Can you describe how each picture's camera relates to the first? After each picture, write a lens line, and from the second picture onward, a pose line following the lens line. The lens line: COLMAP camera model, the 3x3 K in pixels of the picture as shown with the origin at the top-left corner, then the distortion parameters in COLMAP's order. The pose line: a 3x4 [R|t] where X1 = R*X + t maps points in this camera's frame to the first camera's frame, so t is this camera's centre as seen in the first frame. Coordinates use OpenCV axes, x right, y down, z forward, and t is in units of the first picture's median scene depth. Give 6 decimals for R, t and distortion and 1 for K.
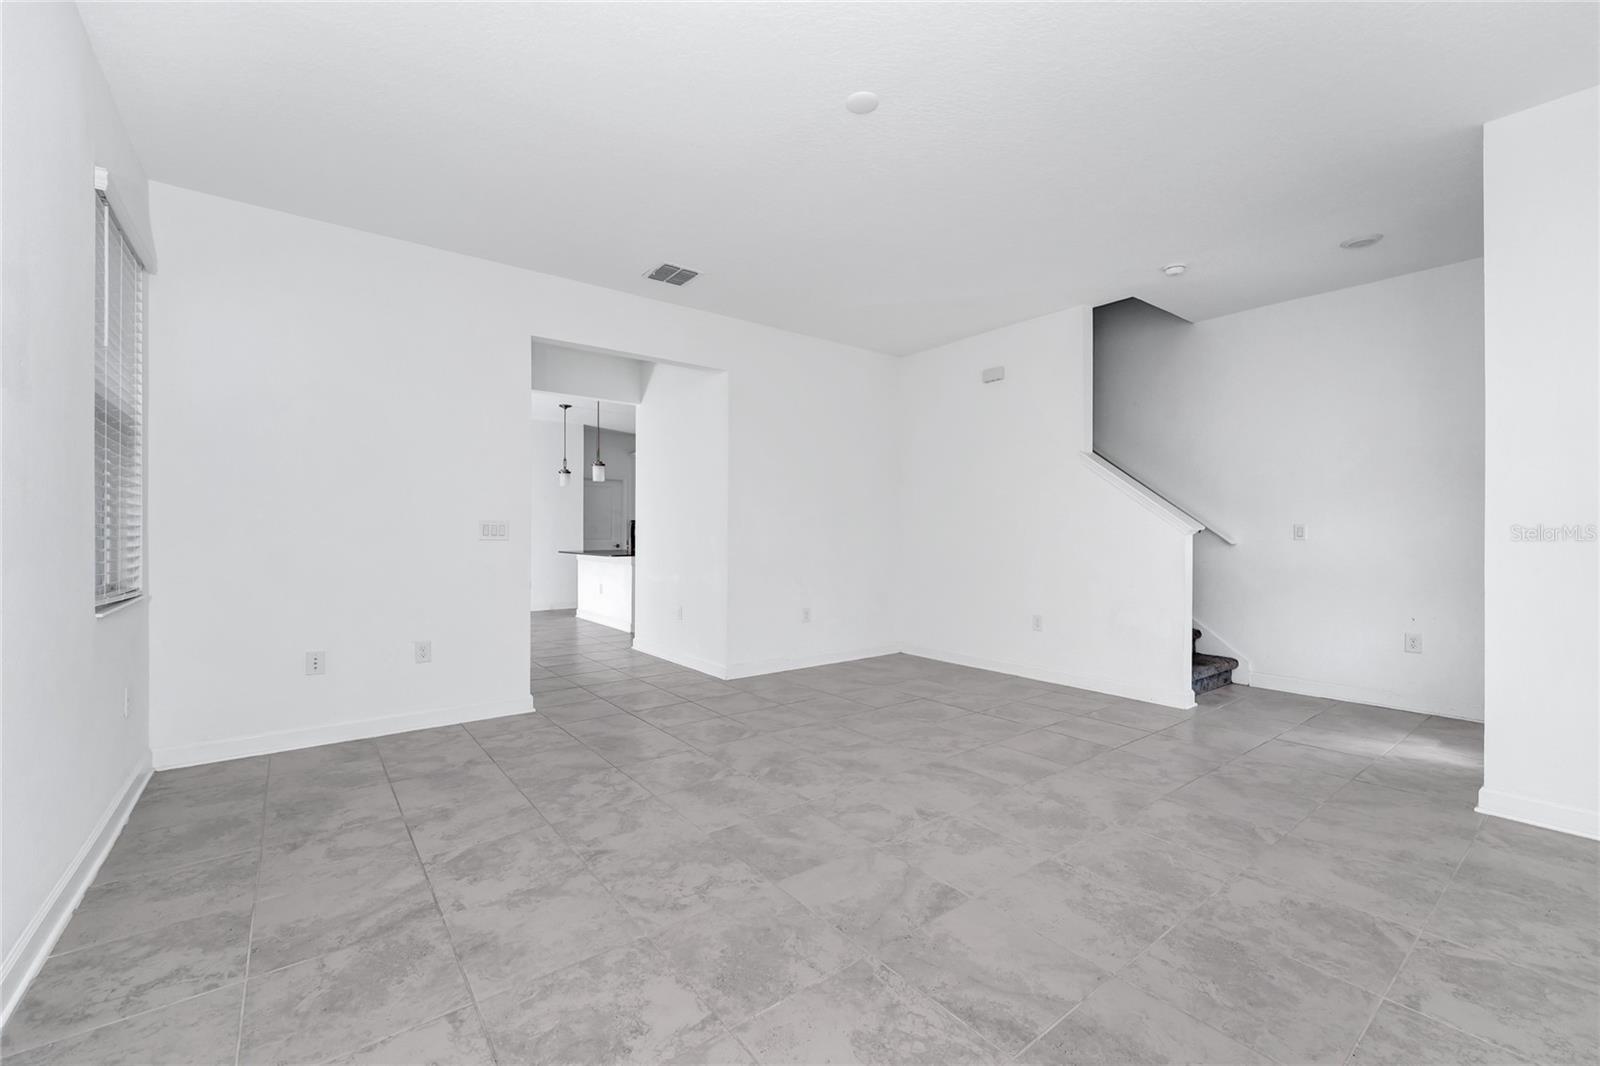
lens RADIAL K [[652.8, 0, 798.9], [0, 652.8, 534.4], [0, 0, 1]] dist [-0.000133, -0.000214]
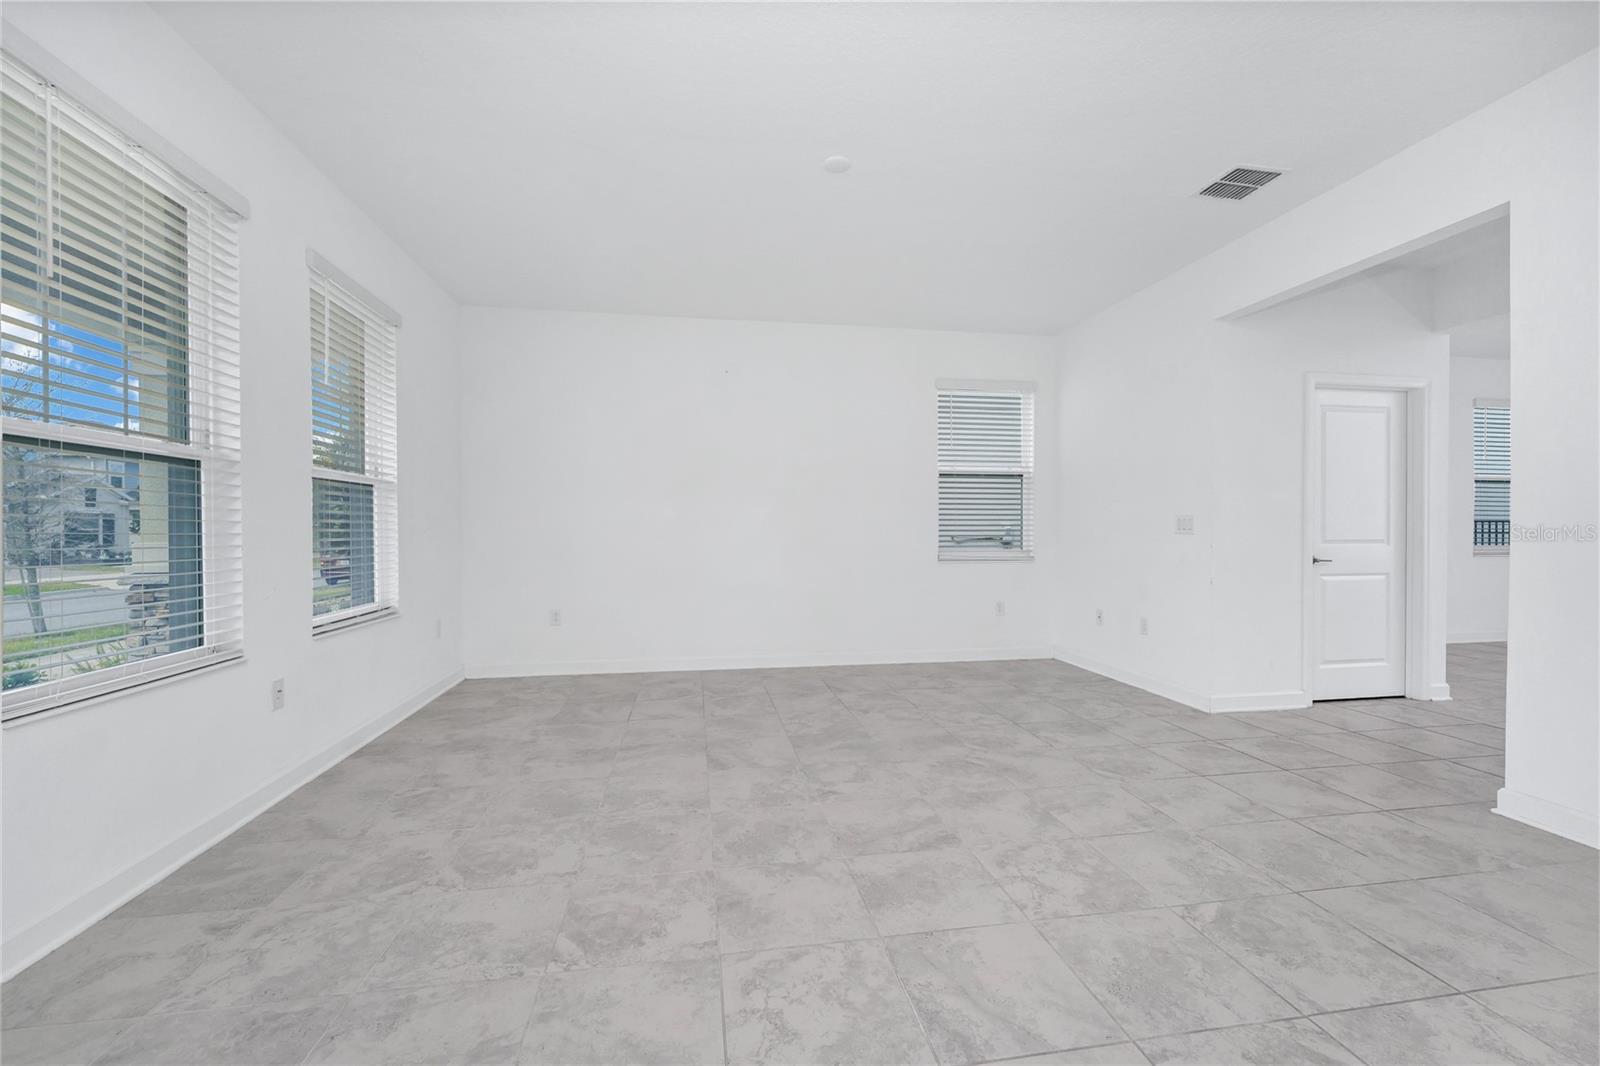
lens RADIAL K [[652.8, 0, 798.9], [0, 652.8, 534.4], [0, 0, 1]] dist [-0.000133, -0.000214]
pose [[-0.474059, 0.005431, -0.880476, 1.161678], [-0.000096, 0.999981, 0.006220, 0.004489], [0.880493, 0.003033, -0.474049, 1.481975]]
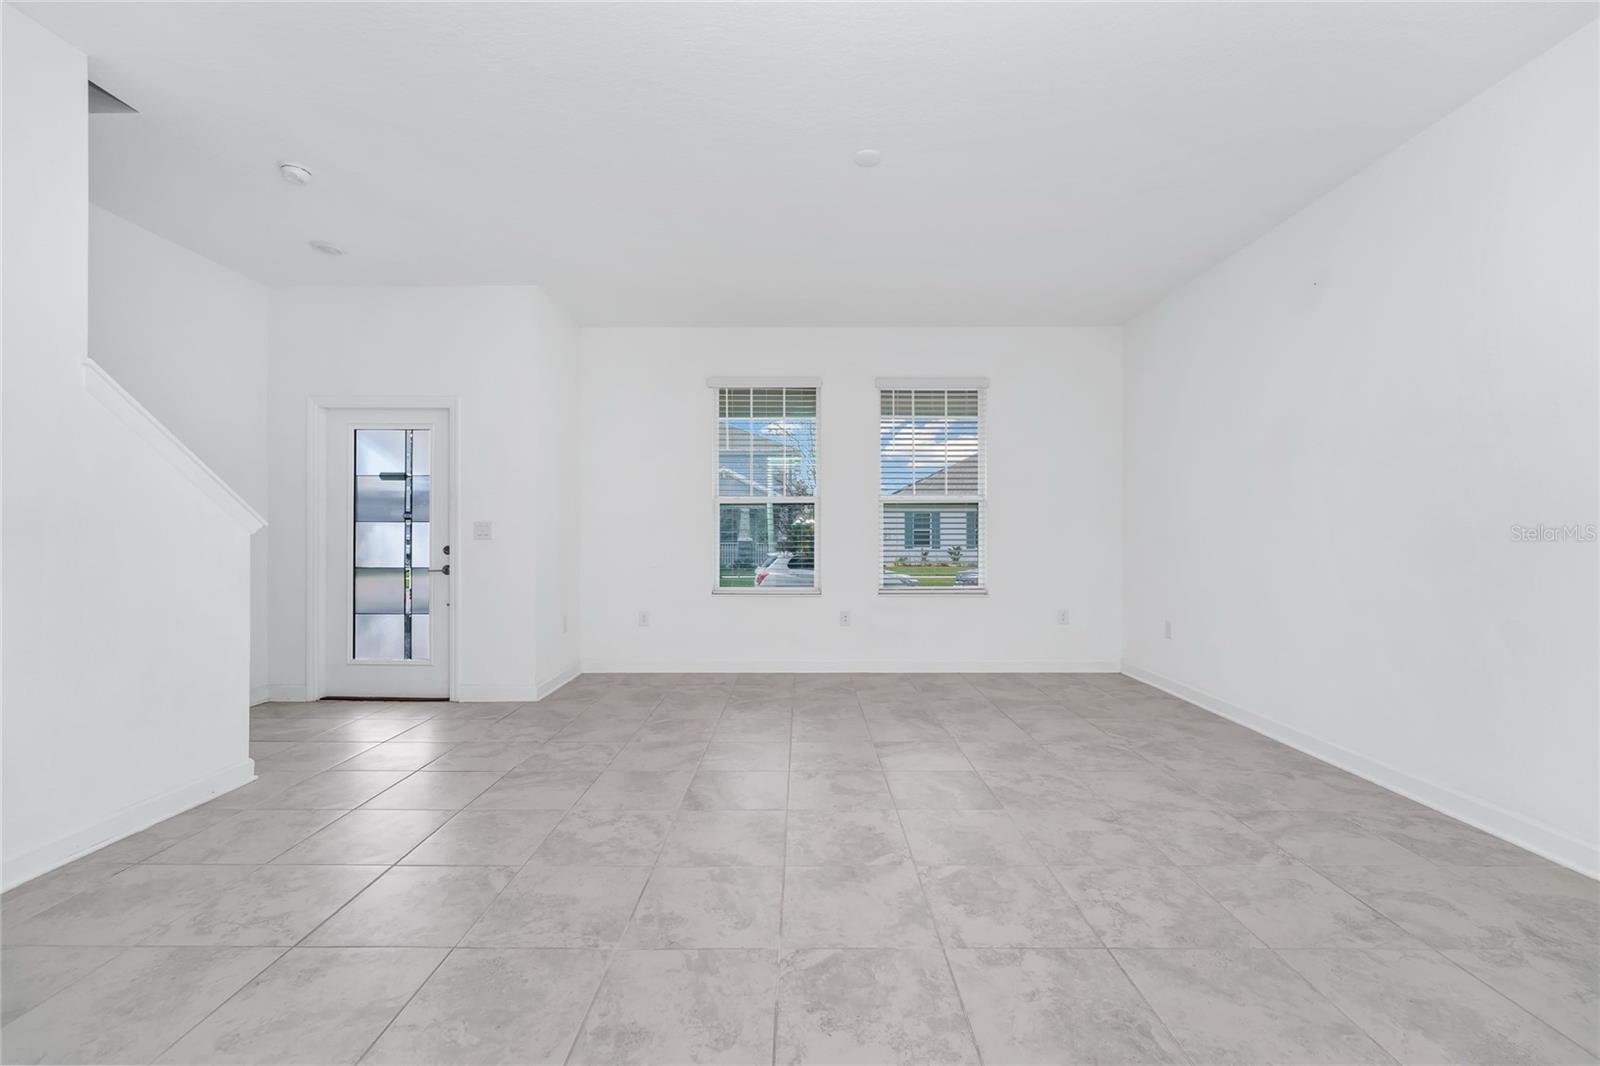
lens RADIAL K [[652.8, 0, 798.9], [0, 652.8, 534.4], [0, 0, 1]] dist [-0.000133, -0.000214]
pose [[-0.788665, -0.001172, 0.614822, -0.508457], [-0.000204, 0.999999, 0.001645, 0.000835], [-0.614823, 0.001172, -0.788664, 1.953989]]
